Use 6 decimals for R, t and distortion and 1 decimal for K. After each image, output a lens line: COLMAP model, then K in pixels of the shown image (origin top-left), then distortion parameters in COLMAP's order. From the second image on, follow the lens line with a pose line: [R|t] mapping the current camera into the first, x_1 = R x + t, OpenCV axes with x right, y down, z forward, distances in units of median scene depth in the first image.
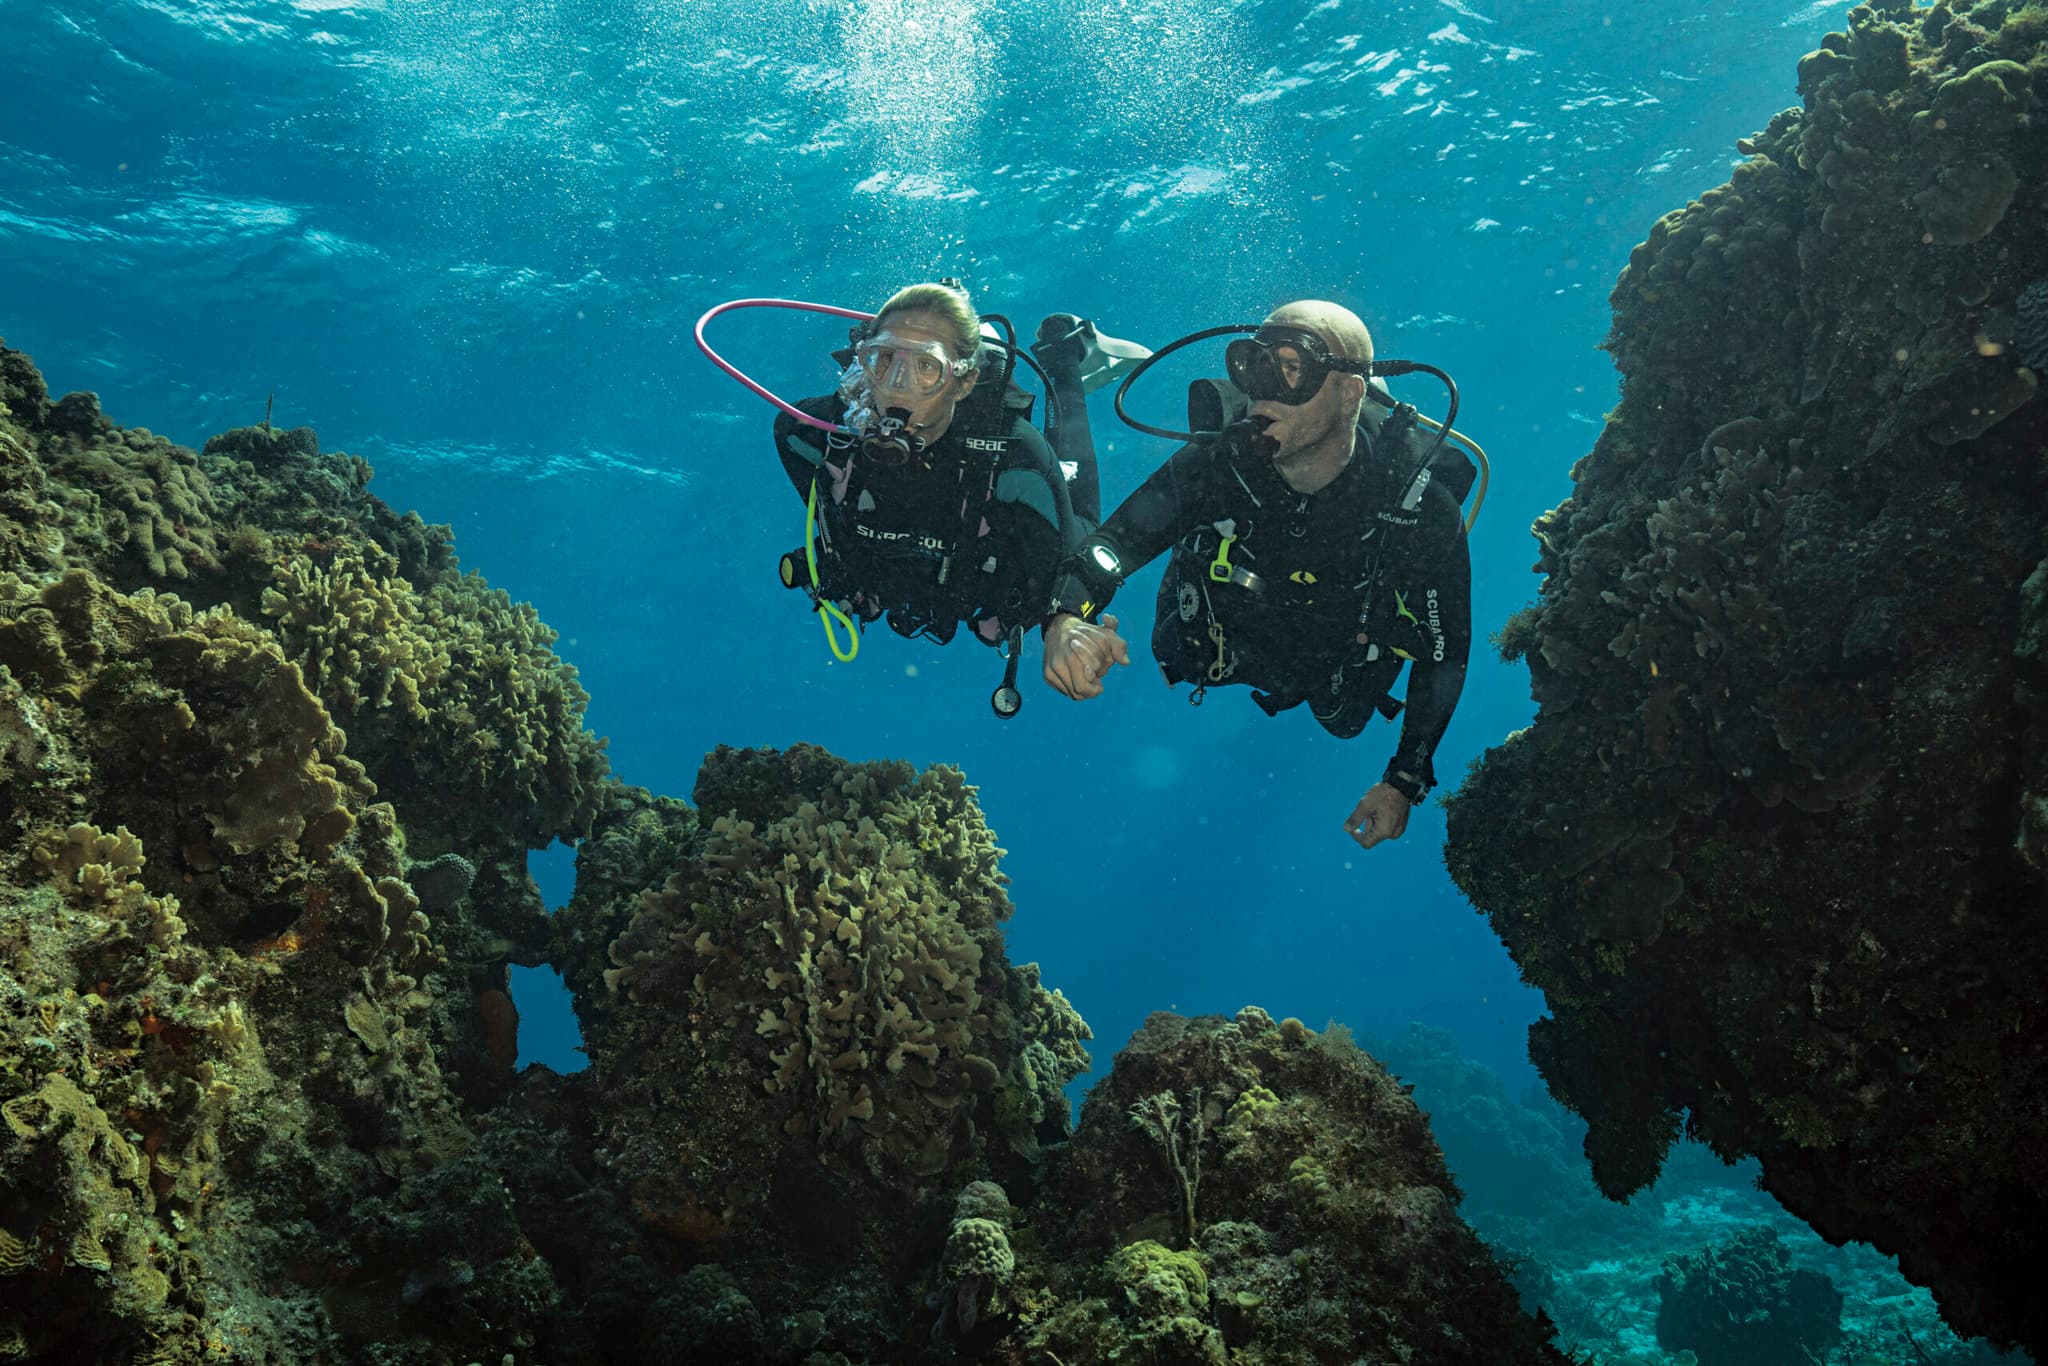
lens RADIAL K [[1803.3, 0, 1016.8], [0, 1803.3, 686.7], [0, 0, 1]] dist [-0.017079, 0.056108]
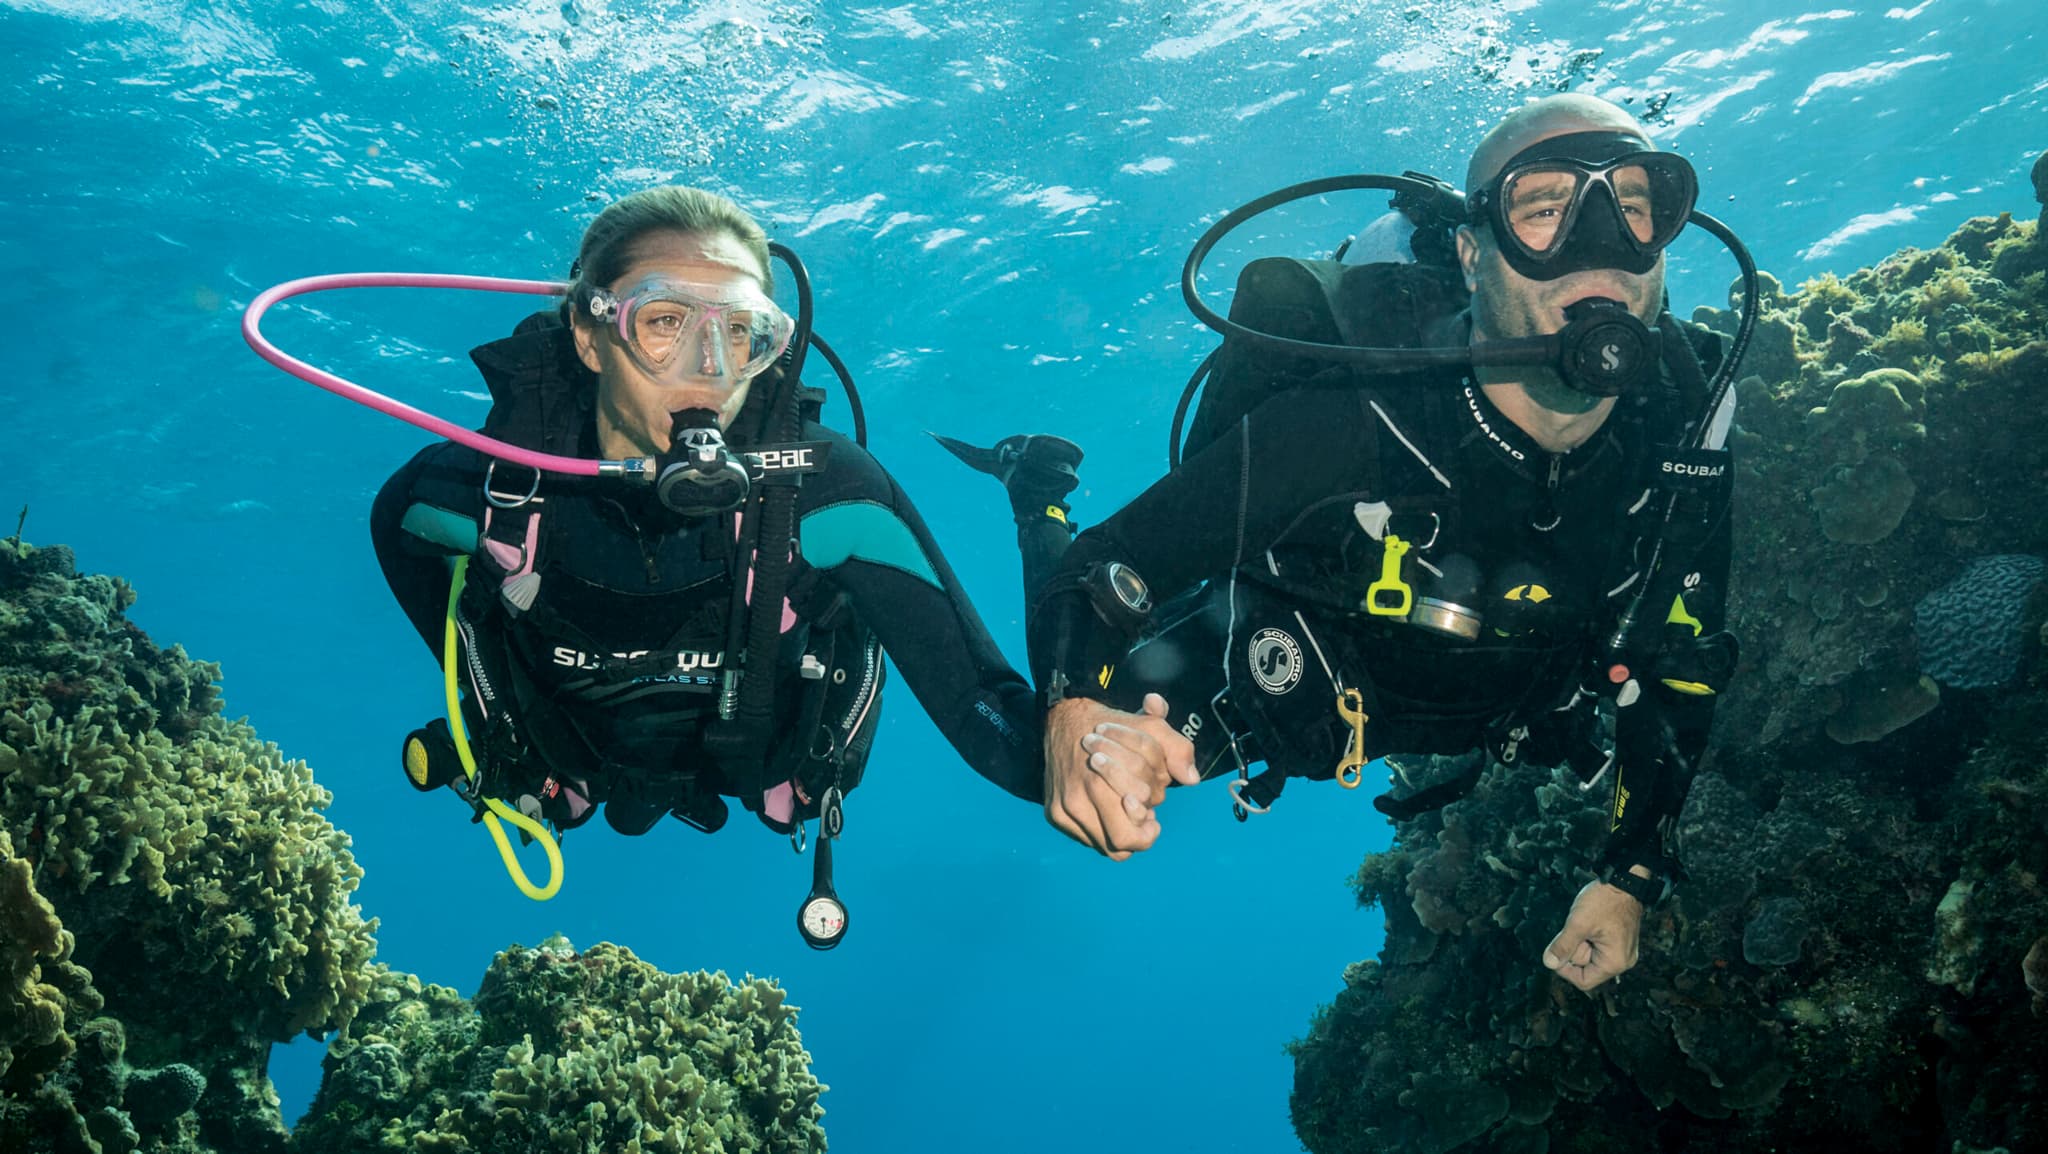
lens RADIAL K [[1781.2, 0, 1023.3], [0, 1781.2, 581.0], [0, 0, 1]] dist [0.007698, 0.019895]
pose [[0.986720, 0.086037, 0.137776, -0.054833], [-0.069094, 0.989953, -0.123362, -0.056598], [-0.147005, 0.112204, 0.982751, 0.078262]]
